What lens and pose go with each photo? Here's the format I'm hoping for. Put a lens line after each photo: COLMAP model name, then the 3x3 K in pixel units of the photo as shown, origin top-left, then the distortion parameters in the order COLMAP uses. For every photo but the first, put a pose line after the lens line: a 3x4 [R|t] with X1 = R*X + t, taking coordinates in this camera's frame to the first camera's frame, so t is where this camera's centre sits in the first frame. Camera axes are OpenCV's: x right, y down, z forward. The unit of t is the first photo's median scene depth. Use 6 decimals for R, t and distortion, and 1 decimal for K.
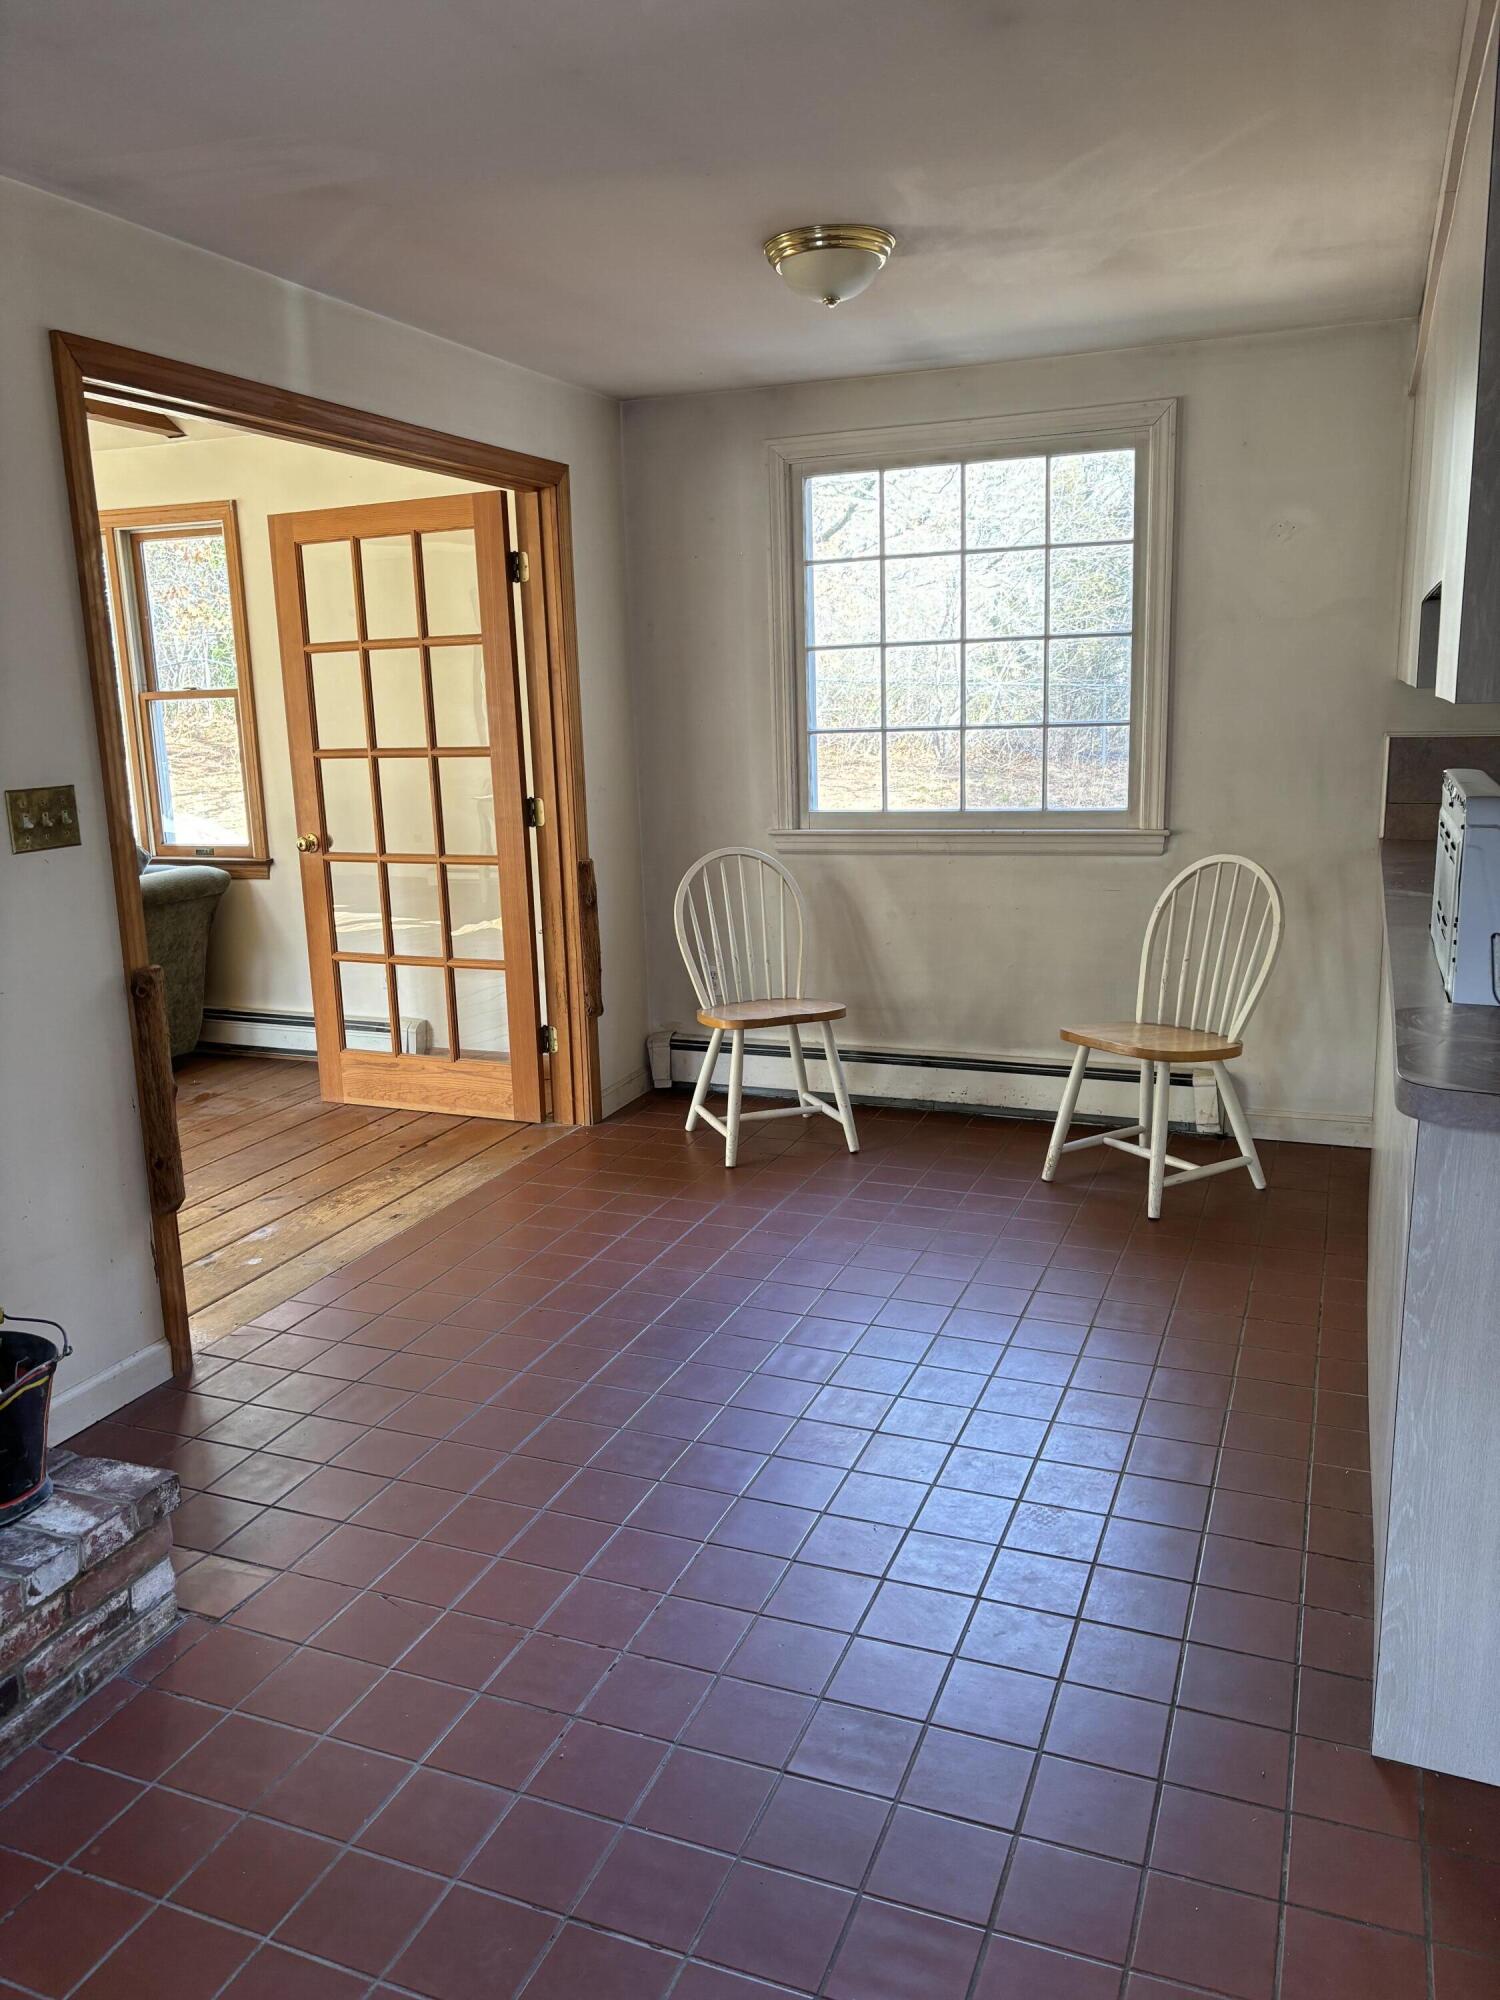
lens RADIAL K [[1481.5, 0, 749.5], [0, 1481.5, 996.7], [0, 0, 1]] dist [0.037248, -0.050235]
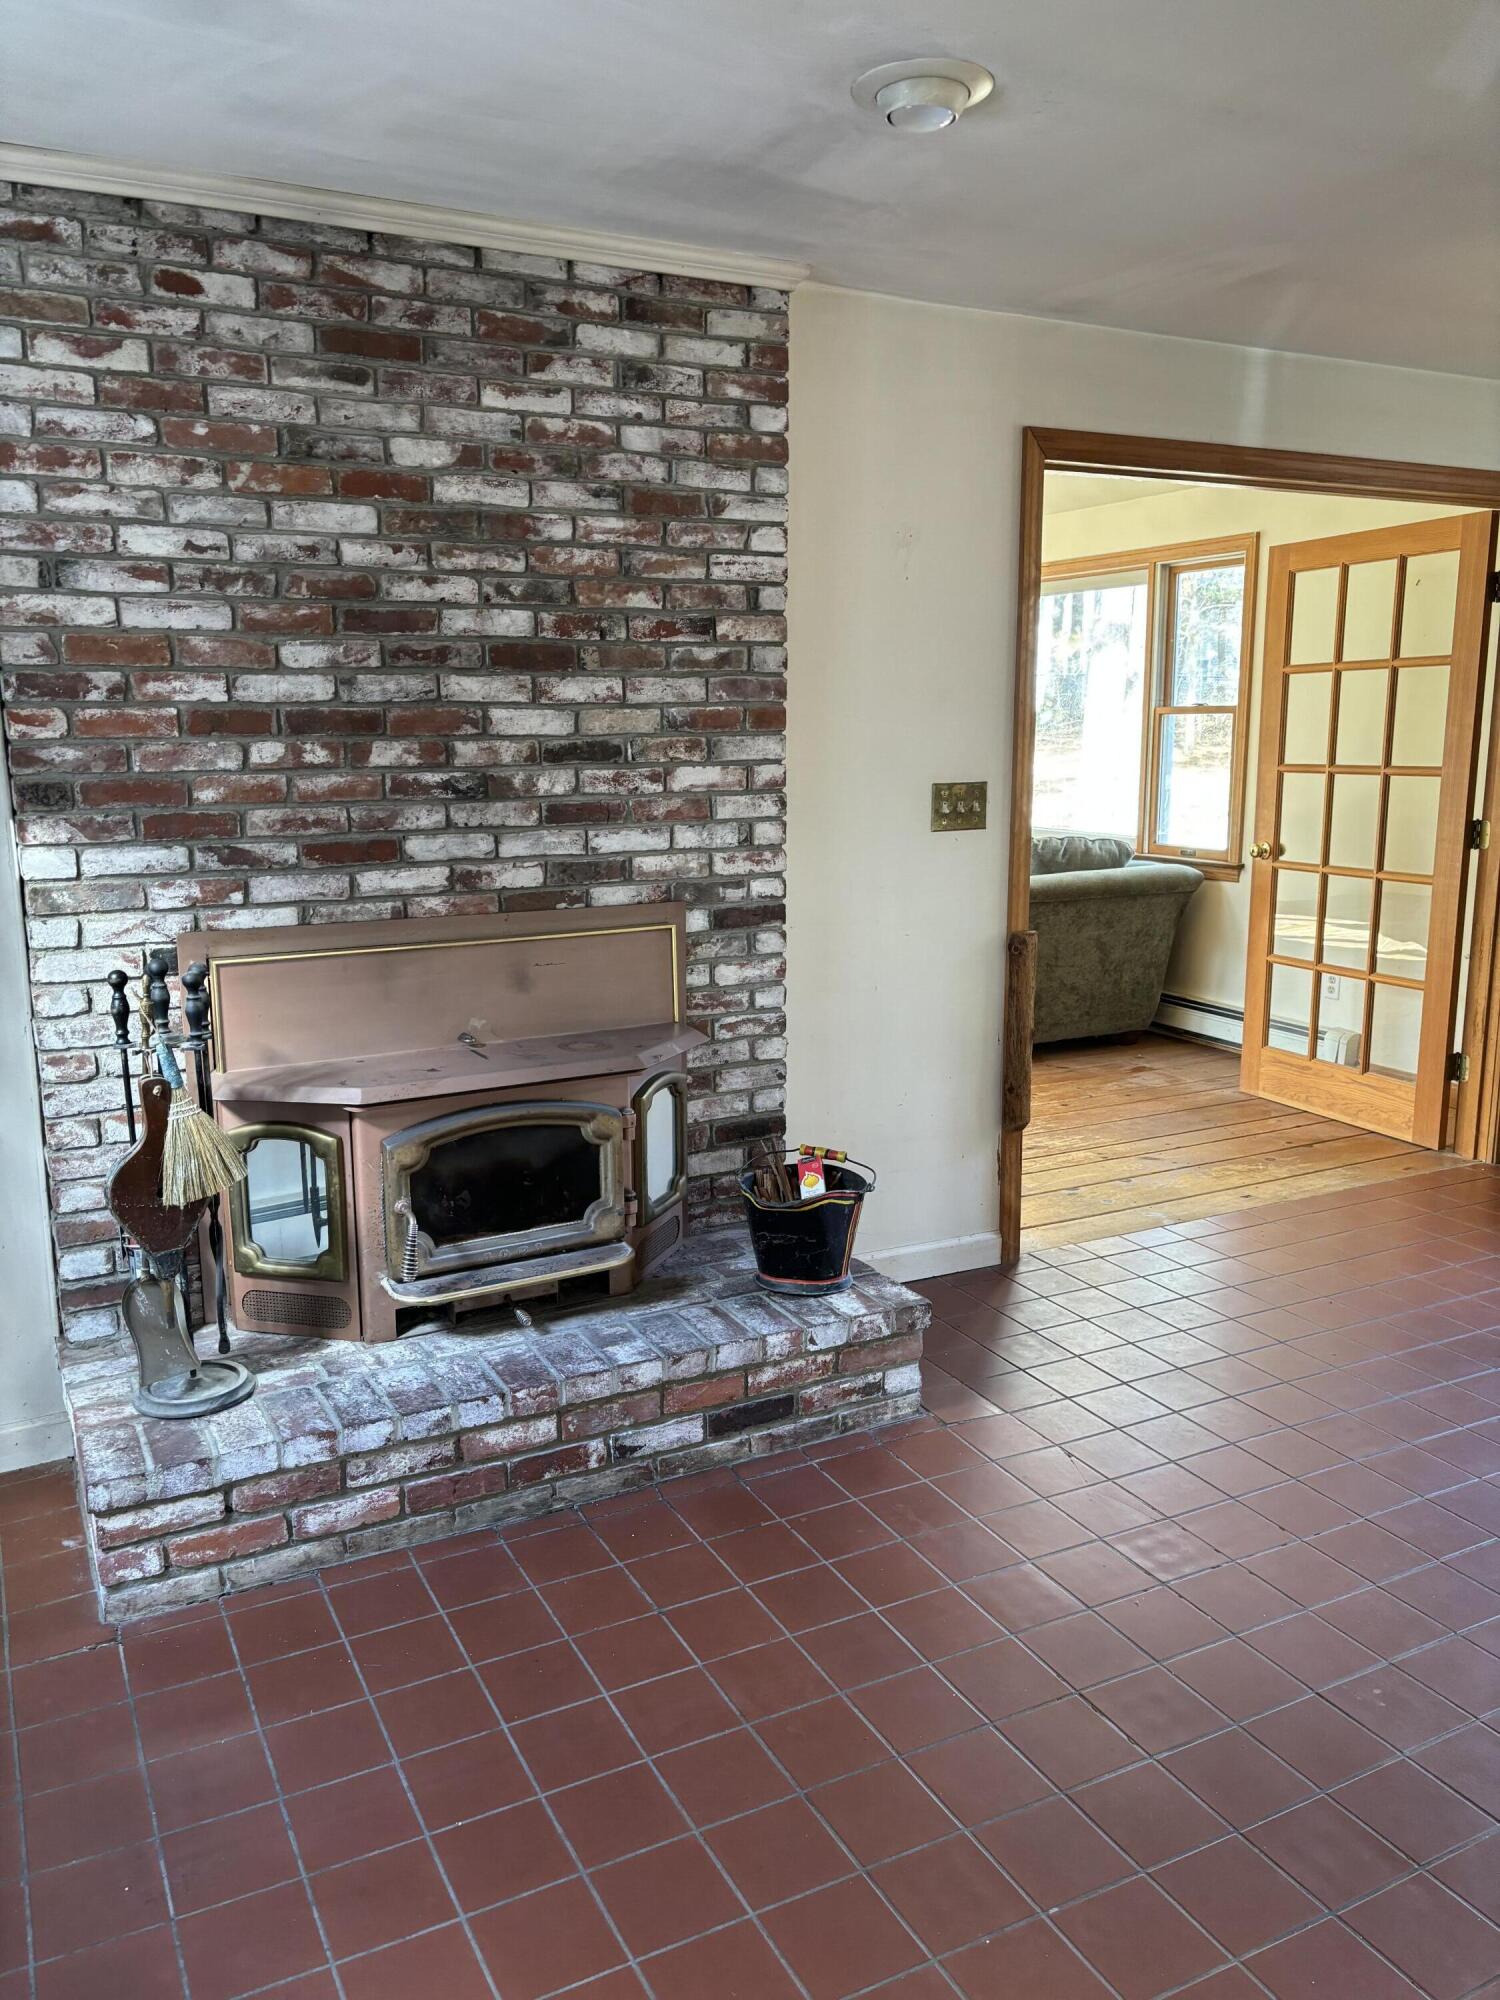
lens RADIAL K [[1481.5, 0, 739.3], [0, 1481.5, 1004.4], [0, 0, 1]] dist [0.037248, -0.050235]
pose [[0.751624, 0.145086, -0.643437, 0.135288], [-0.147235, 0.987799, 0.050744, 0.007902], [0.642948, 0.056596, 0.763816, -0.059215]]
